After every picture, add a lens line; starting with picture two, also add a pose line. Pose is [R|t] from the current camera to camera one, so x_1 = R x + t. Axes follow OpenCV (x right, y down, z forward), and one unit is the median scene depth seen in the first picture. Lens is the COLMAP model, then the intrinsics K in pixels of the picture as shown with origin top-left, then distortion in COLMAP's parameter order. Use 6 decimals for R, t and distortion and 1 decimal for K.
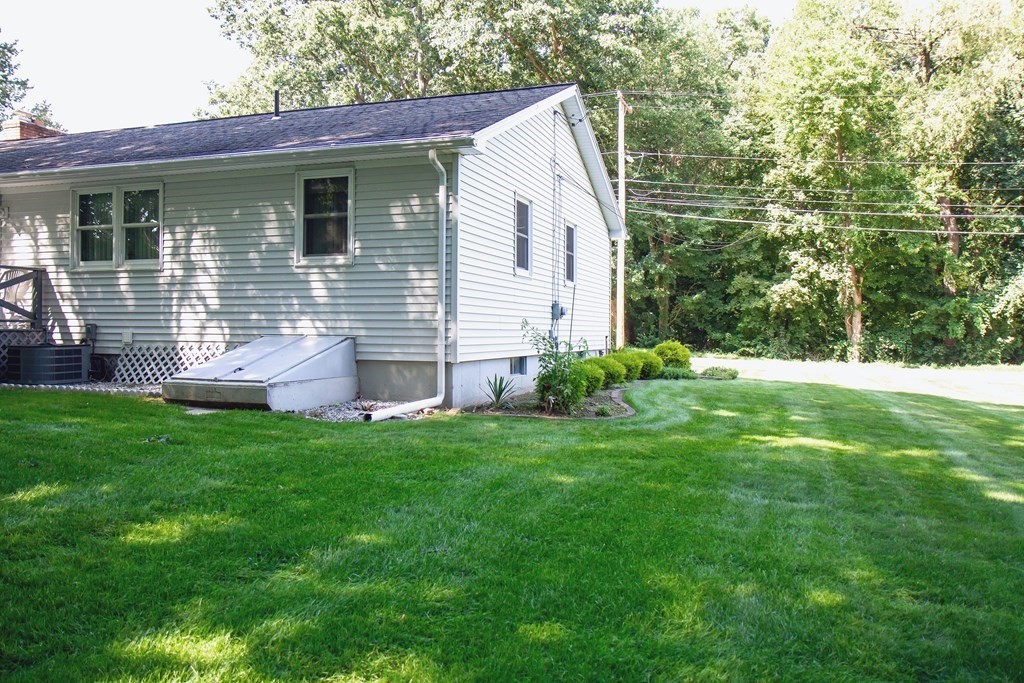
lens RADIAL K [[809.1, 0, 518.7], [0, 809.1, 338.6], [0, 0, 1]] dist [-0.106871, 0.101725]
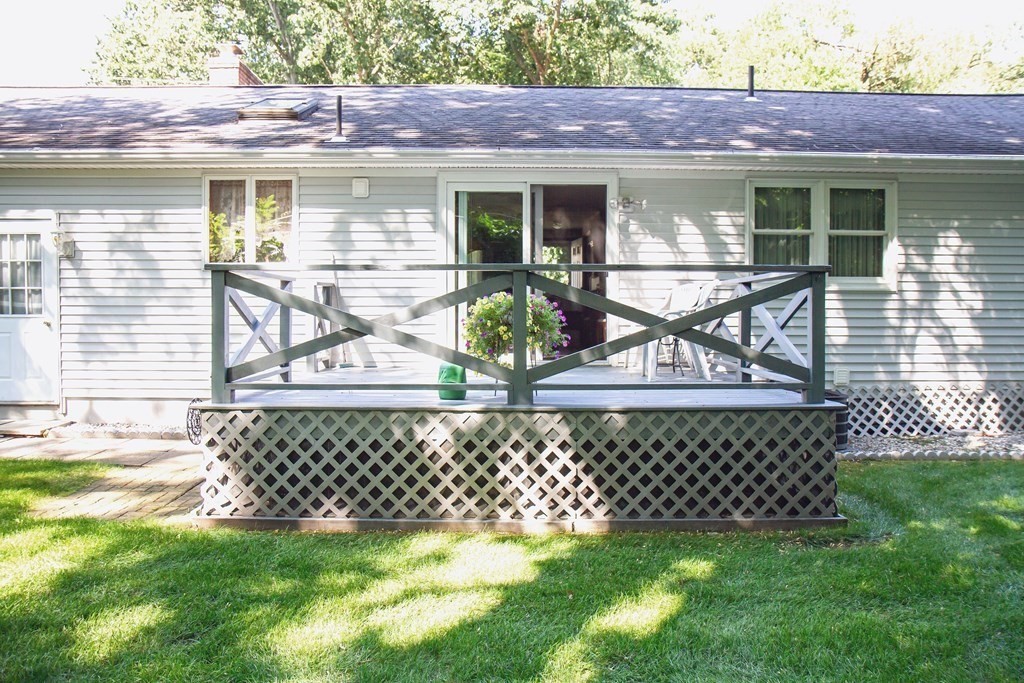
lens RADIAL K [[809.1, 0, 513.6], [0, 809.1, 348.5], [0, 0, 1]] dist [-0.106871, 0.101725]
pose [[0.945114, -0.003684, 0.326721, -1.188198], [0.007027, 0.999934, -0.009051, -0.027611], [-0.326667, 0.010850, 0.945077, 0.417667]]
